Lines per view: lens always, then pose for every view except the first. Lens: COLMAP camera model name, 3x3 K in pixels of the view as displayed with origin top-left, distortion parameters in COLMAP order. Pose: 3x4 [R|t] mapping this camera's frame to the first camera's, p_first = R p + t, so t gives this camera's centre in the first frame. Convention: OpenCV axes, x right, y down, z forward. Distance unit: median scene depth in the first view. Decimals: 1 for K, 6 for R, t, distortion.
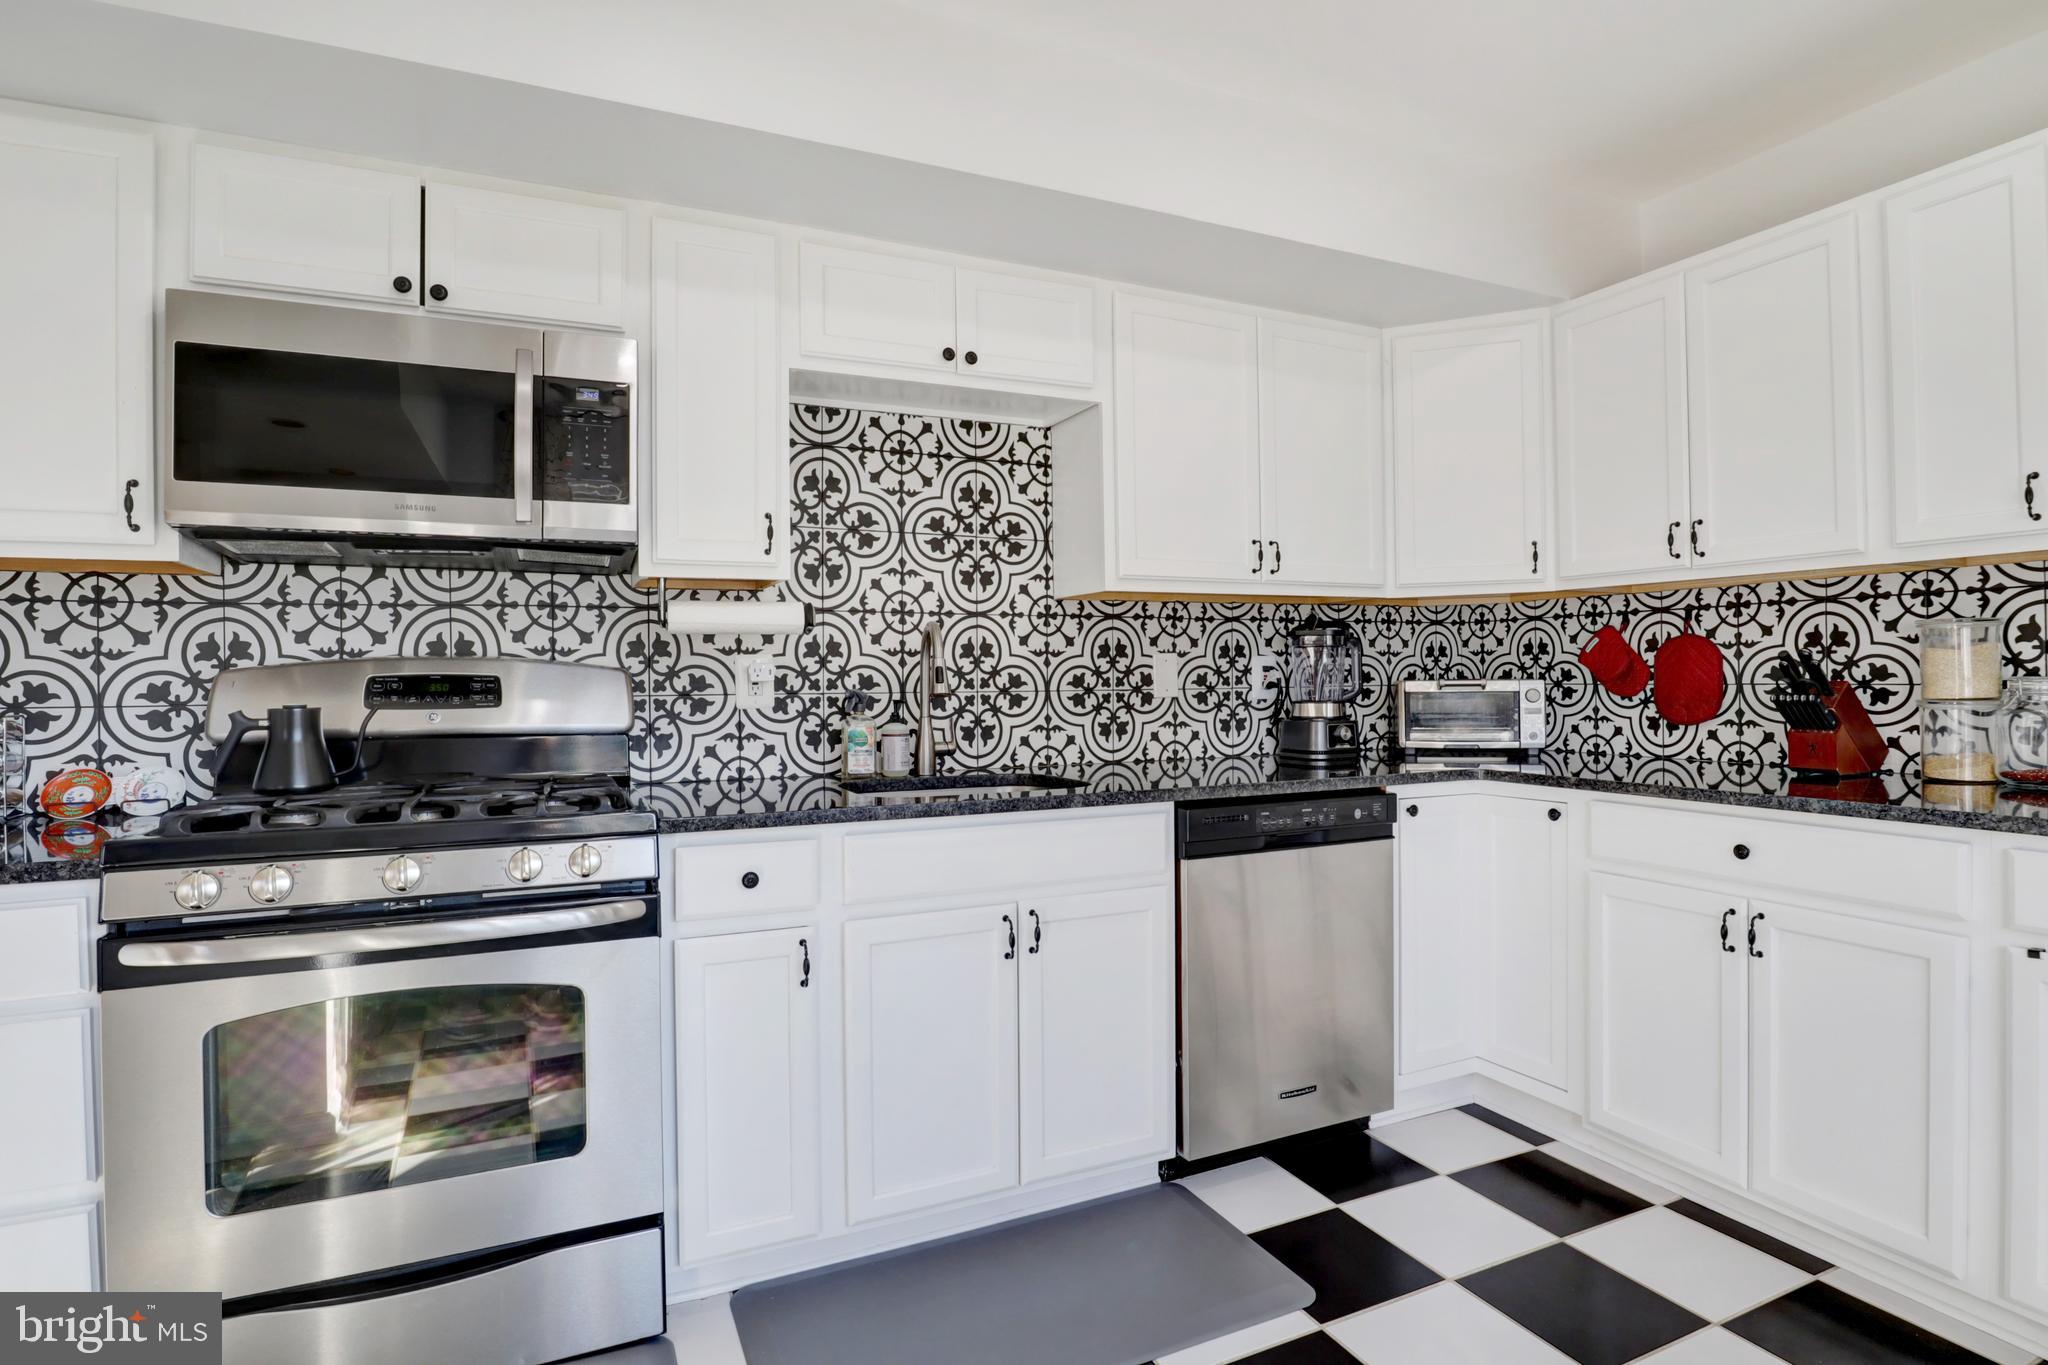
lens RADIAL K [[1028.2, 0, 1022.7], [0, 1028.2, 676.4], [0, 0, 1]] dist [-0.057406, 0.019688]
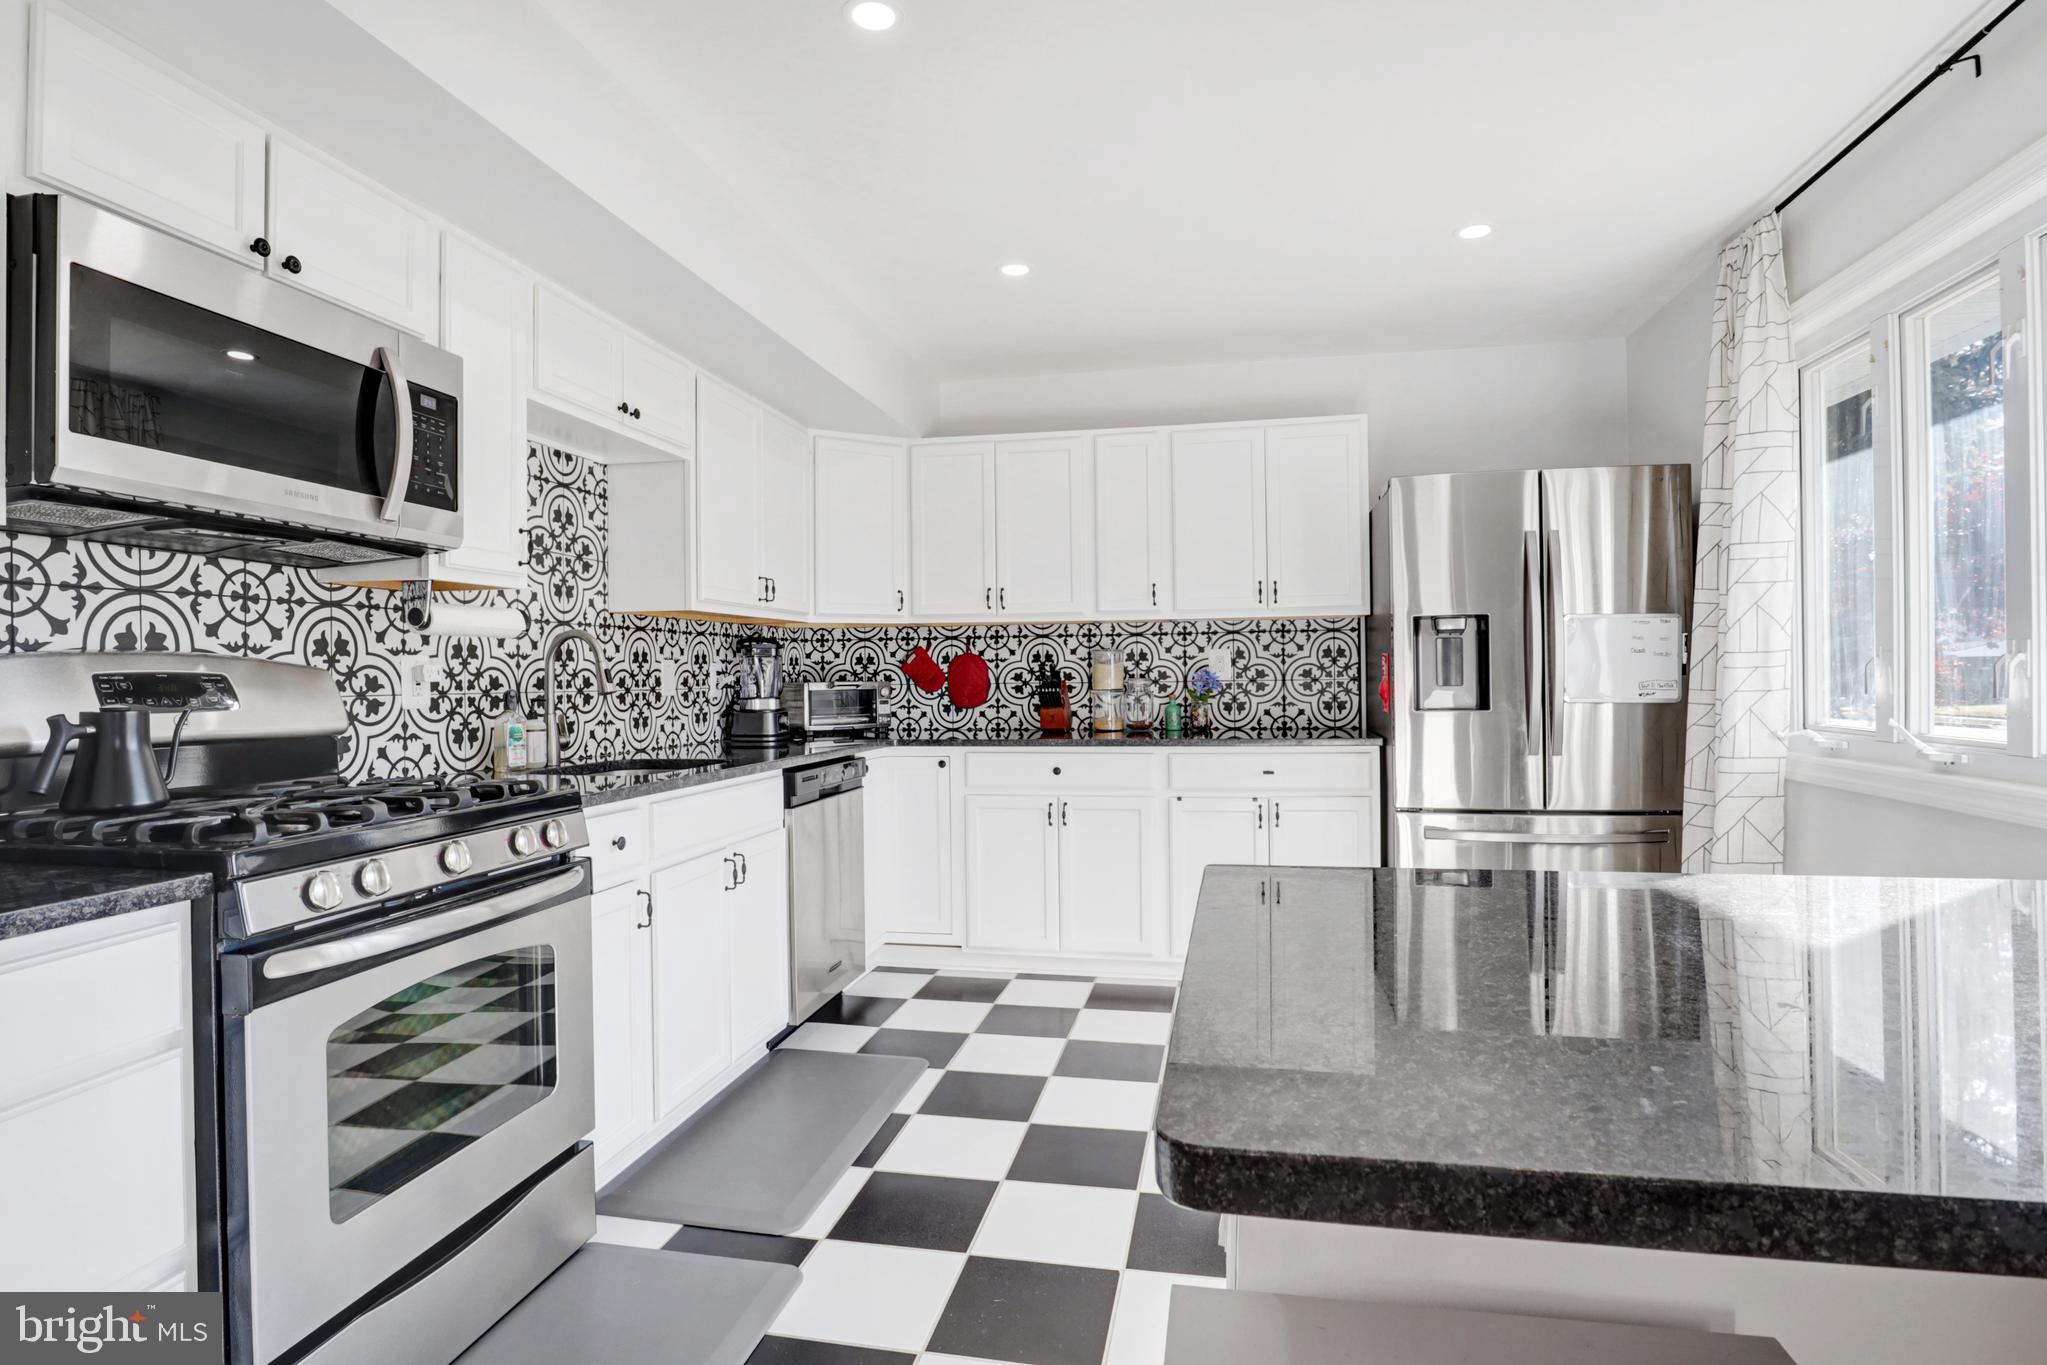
lens RADIAL K [[1027.7, 0, 1022.2], [0, 1027.7, 676.4], [0, 0, 1]] dist [-0.057406, 0.019688]
pose [[0.591693, 0.003462, 0.806156, -0.653695], [0.003369, 0.999971, -0.006767, 0.007483], [-0.806156, 0.006720, 0.591664, -0.066102]]
